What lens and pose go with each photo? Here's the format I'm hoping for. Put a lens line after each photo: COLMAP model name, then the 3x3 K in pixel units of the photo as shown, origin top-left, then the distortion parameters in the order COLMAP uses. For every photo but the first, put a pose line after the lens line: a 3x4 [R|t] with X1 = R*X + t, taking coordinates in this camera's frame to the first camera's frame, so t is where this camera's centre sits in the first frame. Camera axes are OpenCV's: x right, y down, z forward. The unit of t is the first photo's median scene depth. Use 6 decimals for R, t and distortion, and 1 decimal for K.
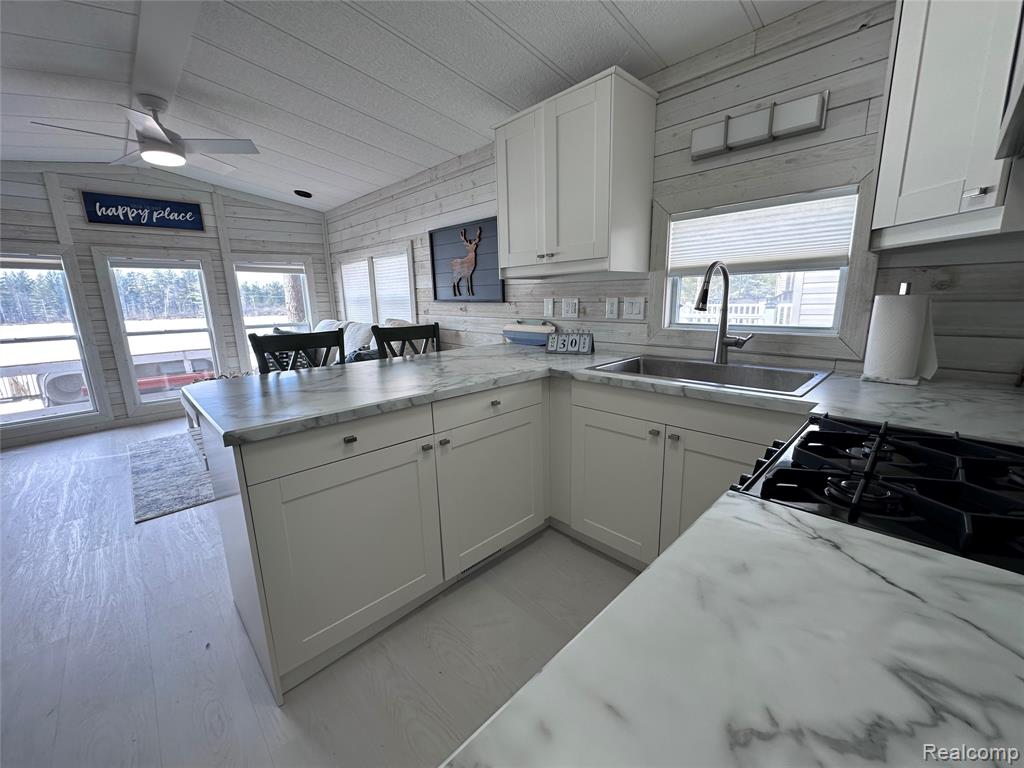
lens RADIAL K [[406.4, 0, 513.8], [0, 406.4, 383.6], [0, 0, 1]] dist [-0.001468, 0.000184]
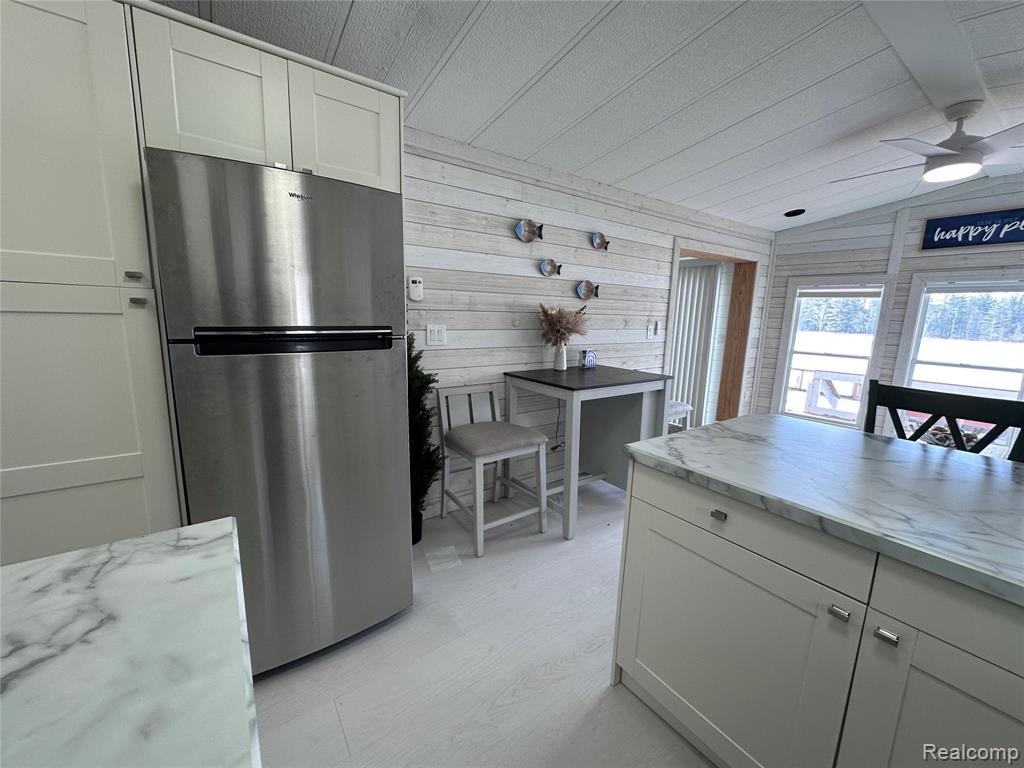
lens RADIAL K [[406.4, 0, 513.8], [0, 406.4, 383.6], [0, 0, 1]] dist [-0.001468, 0.000184]
pose [[-0.152291, 0.188206, -0.970250, 0.164633], [-0.229100, 0.948240, 0.219896, -0.080703], [0.961416, 0.255773, -0.101291, 0.239045]]
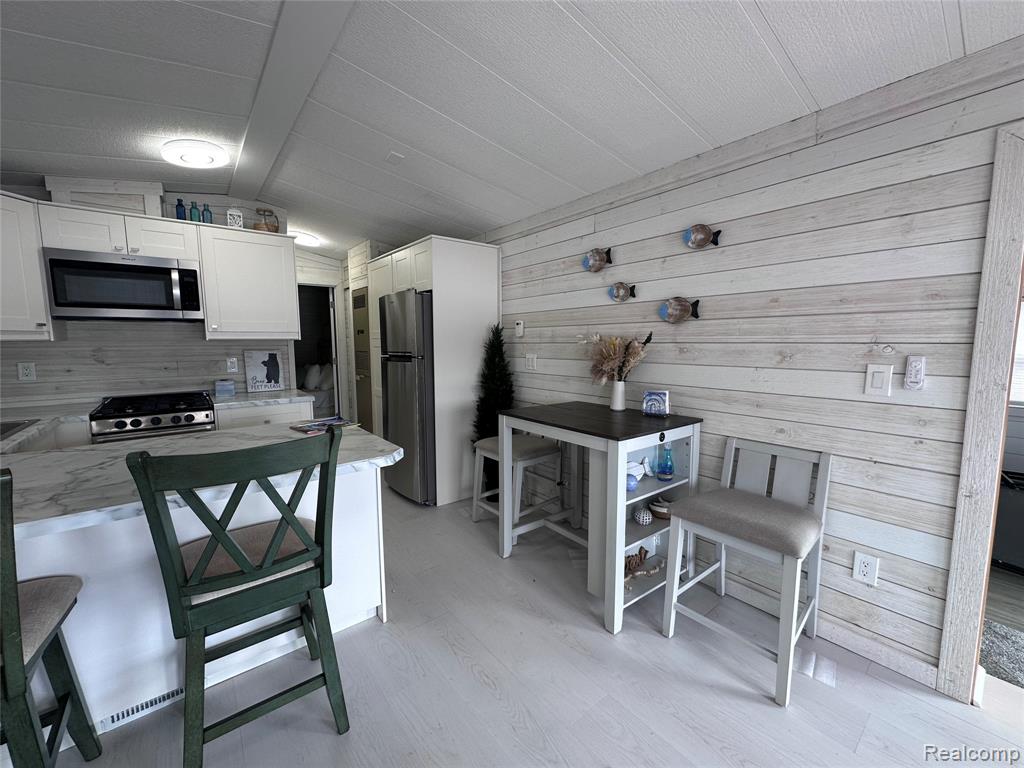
lens RADIAL K [[406.4, 0, 513.8], [0, 406.4, 383.6], [0, 0, 1]] dist [-0.001468, 0.000184]
pose [[-0.995138, 0.016952, 0.097018, -0.595892], [0.046064, 0.950802, 0.306356, -0.218738], [-0.087051, 0.309336, -0.946960, 0.941252]]
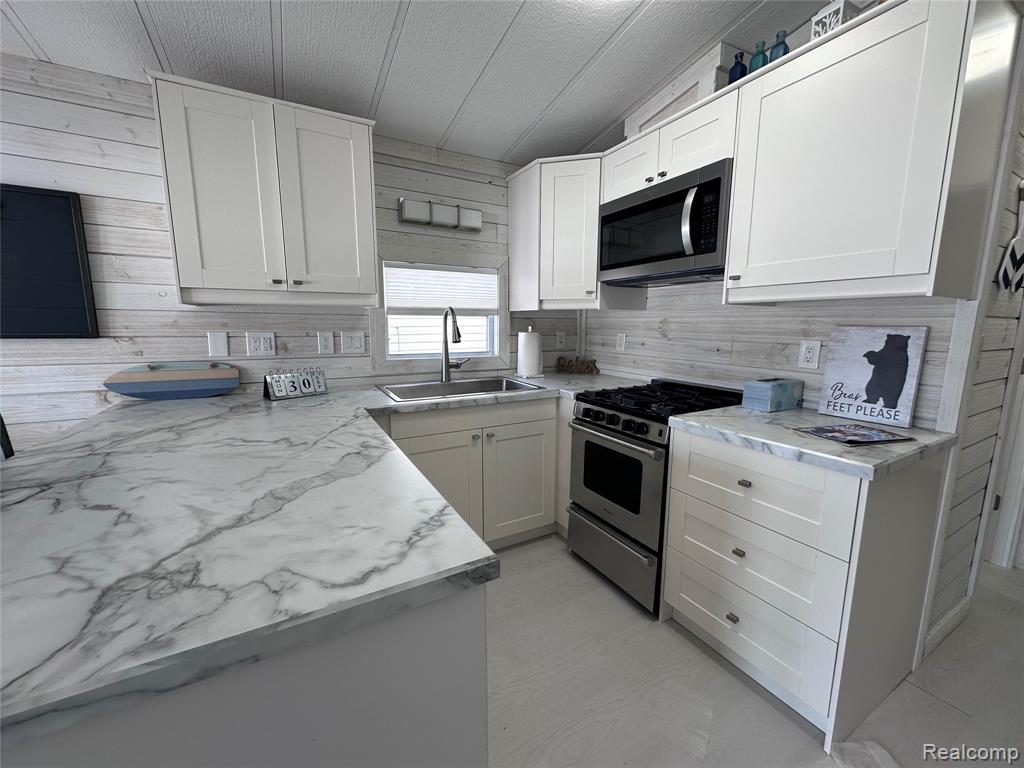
lens RADIAL K [[406.4, 0, 513.8], [0, 406.4, 383.6], [0, 0, 1]] dist [-0.001468, 0.000184]
pose [[0.260650, -0.119632, 0.957993, -0.393782], [0.189868, 0.979266, 0.070629, -0.053525], [-0.946579, 0.163483, 0.277960, 0.236314]]
